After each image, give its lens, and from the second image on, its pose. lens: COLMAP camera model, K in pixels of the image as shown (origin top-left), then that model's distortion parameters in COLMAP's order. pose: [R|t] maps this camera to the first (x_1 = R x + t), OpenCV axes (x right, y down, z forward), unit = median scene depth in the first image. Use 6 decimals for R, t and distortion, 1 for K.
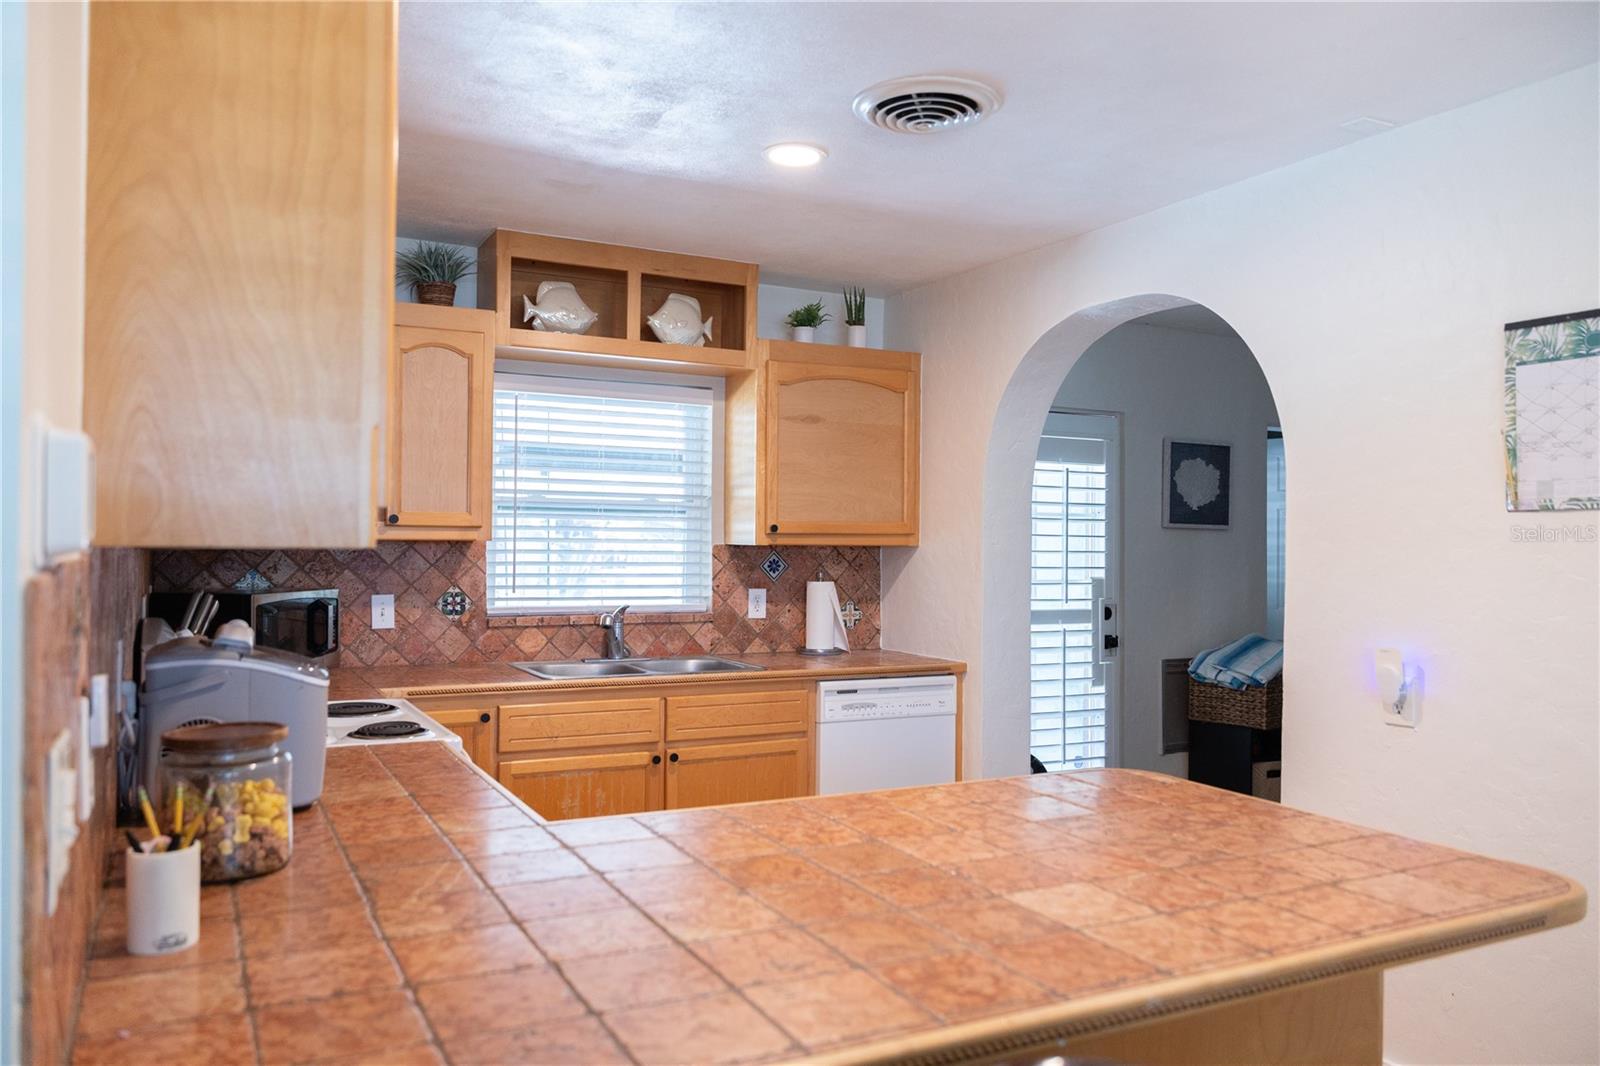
lens RADIAL K [[1176.6, 0, 772.5], [0, 1176.6, 535.5], [0, 0, 1]] dist [0.004055, -0.000869]
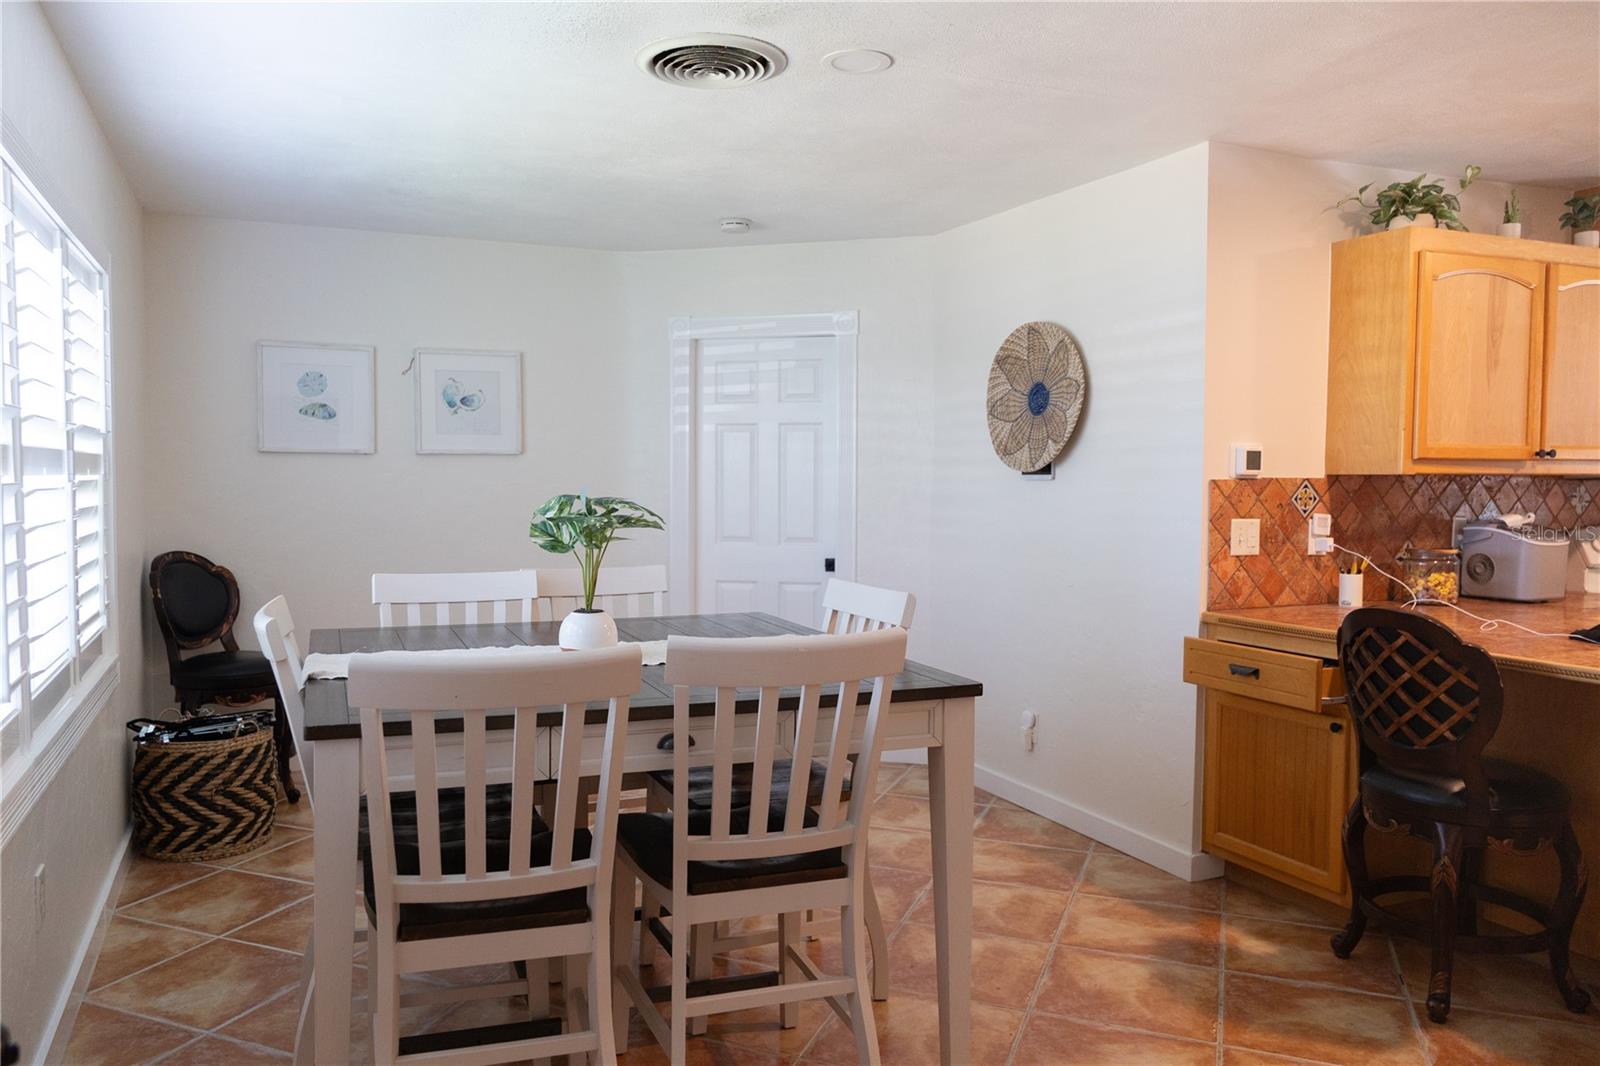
lens RADIAL K [[1166.2, 0, 769.5], [0, 1166.2, 537.9], [0, 0, 1]] dist [0.002271, -0.008015]
pose [[-0.056852, 0.042495, -0.997478, 0.779341], [0.000372, 0.999095, 0.042543, 0.013569], [0.998383, 0.002048, -0.056816, -0.099613]]
